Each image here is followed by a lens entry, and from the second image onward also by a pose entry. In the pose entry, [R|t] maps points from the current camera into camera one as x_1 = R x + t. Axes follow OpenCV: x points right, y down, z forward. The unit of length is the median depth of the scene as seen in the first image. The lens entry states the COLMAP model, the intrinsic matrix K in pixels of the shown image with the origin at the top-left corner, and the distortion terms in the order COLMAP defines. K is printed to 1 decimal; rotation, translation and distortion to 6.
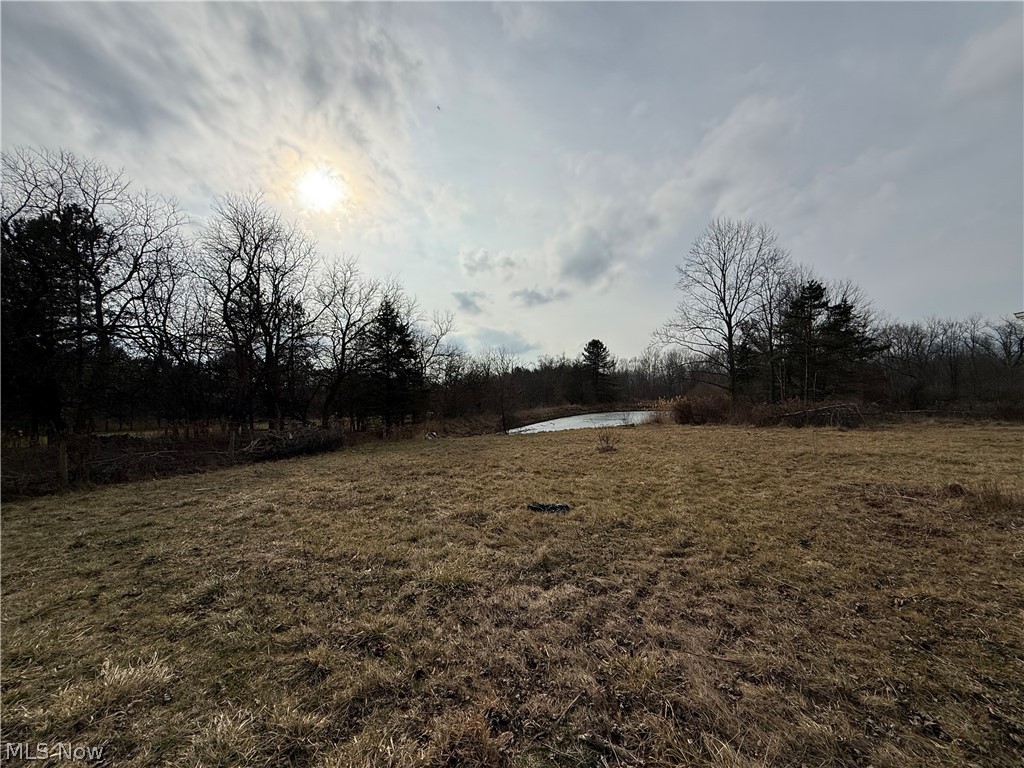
lens RADIAL K [[403.1, 0, 511.2], [0, 403.1, 383.1], [0, 0, 1]] dist [-0.001542, -0.000721]
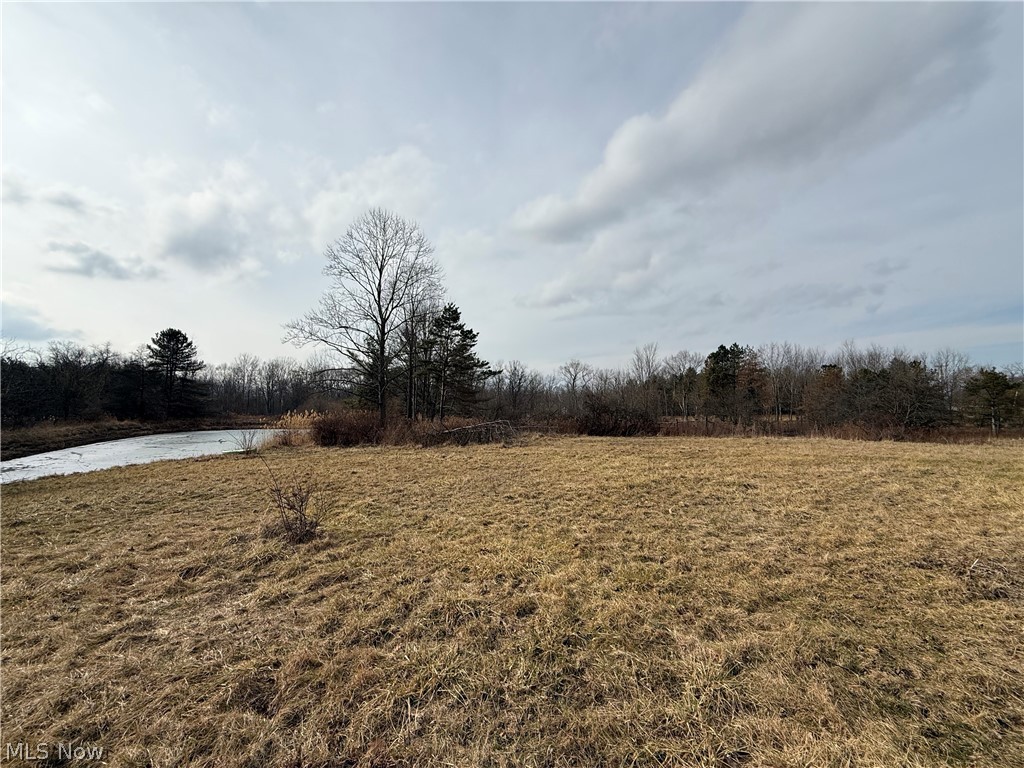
lens RADIAL K [[403.1, 0, 510.9], [0, 403.1, 386.5], [0, 0, 1]] dist [-0.001542, -0.000721]
pose [[0.599268, 0.070078, 0.797475, 0.080927], [-0.043632, 0.997540, -0.054871, 0.083107], [-0.799359, -0.001913, 0.600851, 1.399952]]
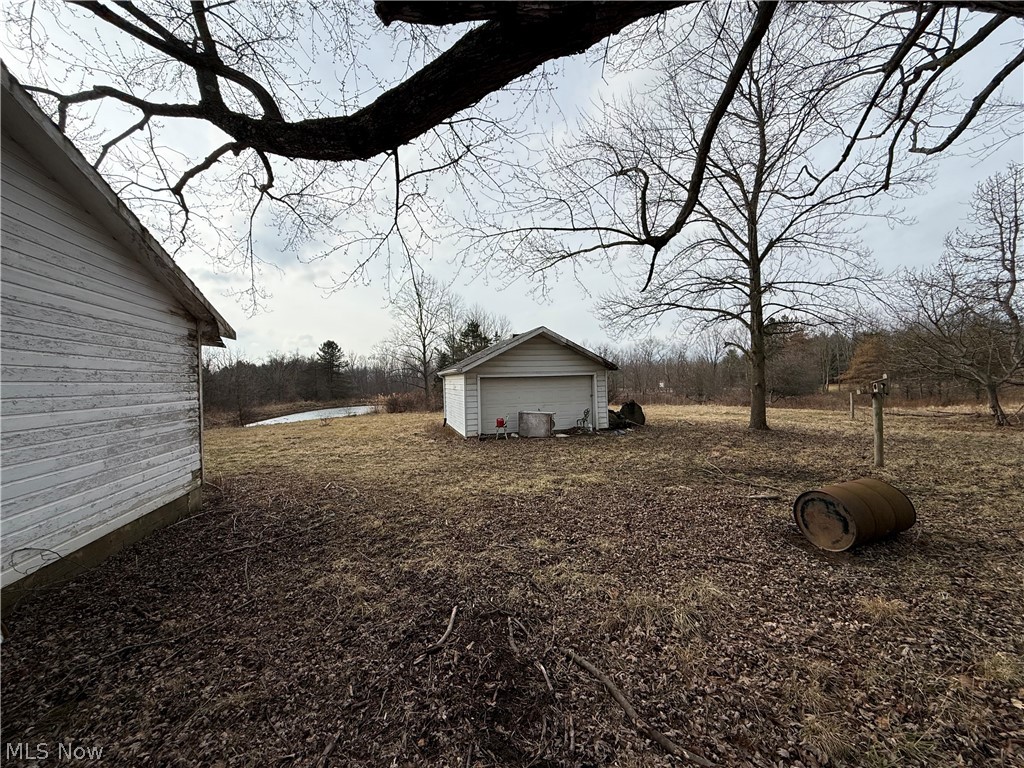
lens RADIAL K [[403.1, 0, 507.5], [0, 403.1, 388.4], [0, 0, 1]] dist [-0.001542, -0.000721]
pose [[0.818803, -0.002603, 0.574068, -0.296861], [-0.011250, 0.999725, 0.020580, -0.107824], [-0.573964, -0.023309, 0.818549, -2.178698]]
